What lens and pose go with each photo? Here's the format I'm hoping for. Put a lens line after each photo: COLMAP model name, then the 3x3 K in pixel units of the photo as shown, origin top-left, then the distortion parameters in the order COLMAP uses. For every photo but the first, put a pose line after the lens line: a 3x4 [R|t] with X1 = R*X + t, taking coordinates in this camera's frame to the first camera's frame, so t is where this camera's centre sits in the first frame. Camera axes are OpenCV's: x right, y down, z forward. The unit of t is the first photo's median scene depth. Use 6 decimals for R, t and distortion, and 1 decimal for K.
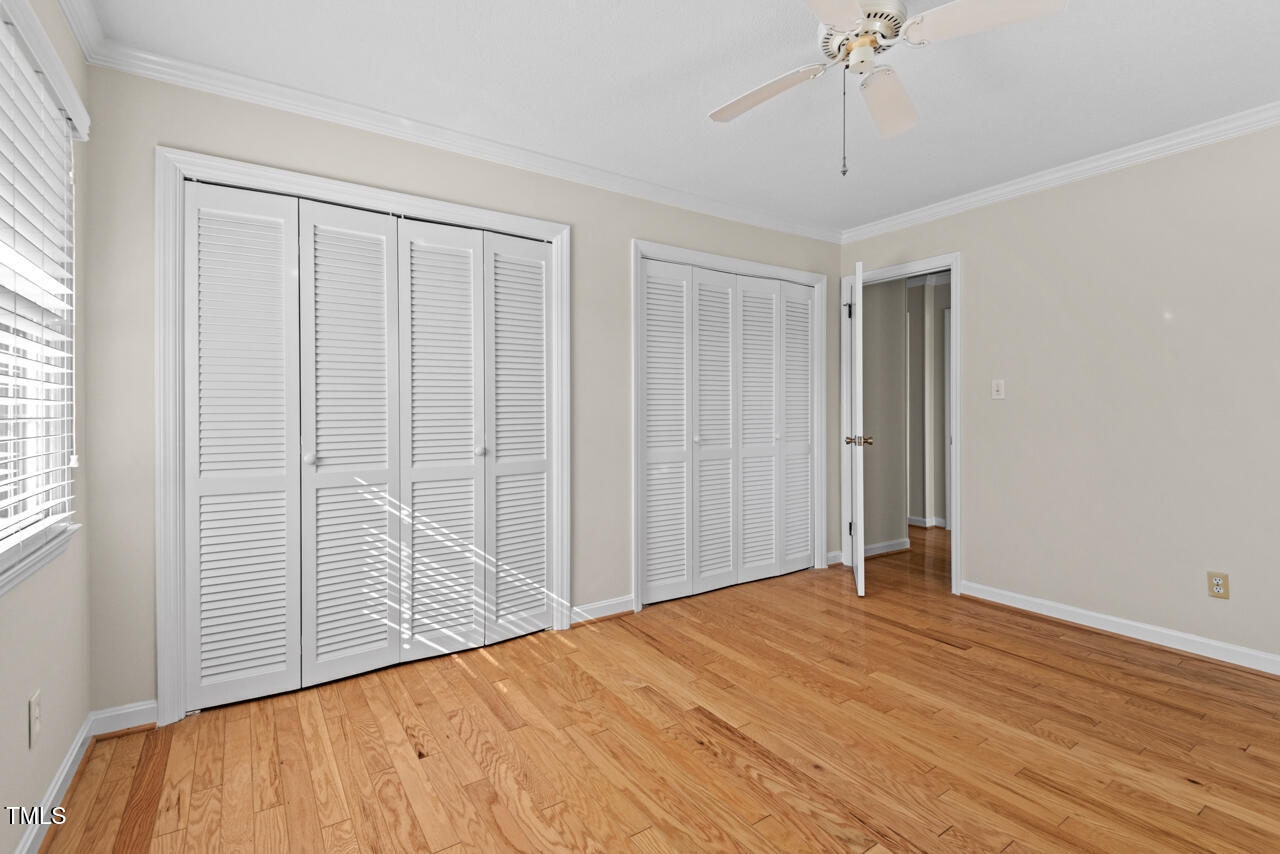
lens RADIAL K [[577.5, 0, 642.0], [0, 577.5, 420.6], [0, 0, 1]] dist [0.032049, -0.019707]
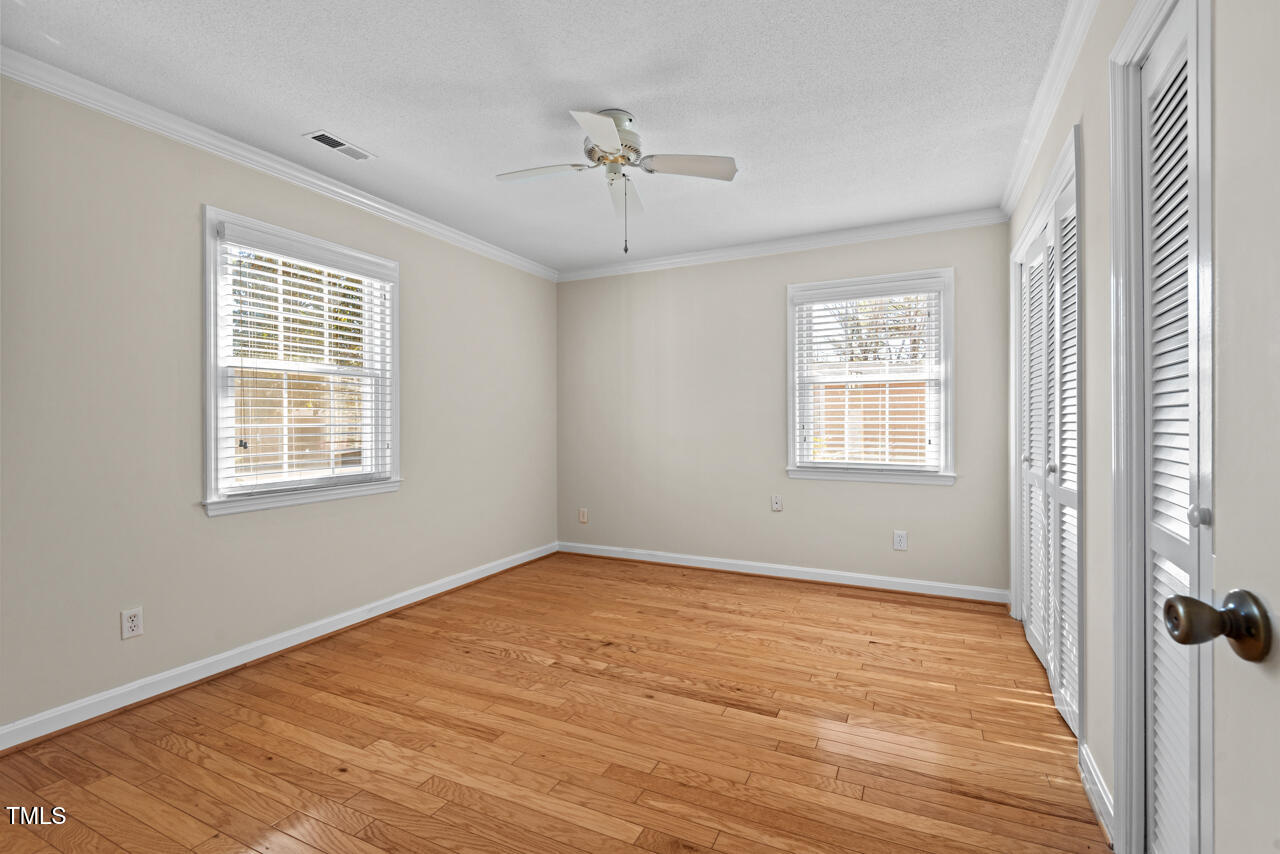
lens RADIAL K [[577.5, 0, 642.0], [0, 577.5, 420.6], [0, 0, 1]] dist [0.032049, -0.019707]
pose [[-0.866242, 0.005075, -0.499599, 0.926901], [-0.002582, 0.999890, 0.014635, -0.038219], [0.499618, 0.013968, -0.866133, 2.029147]]
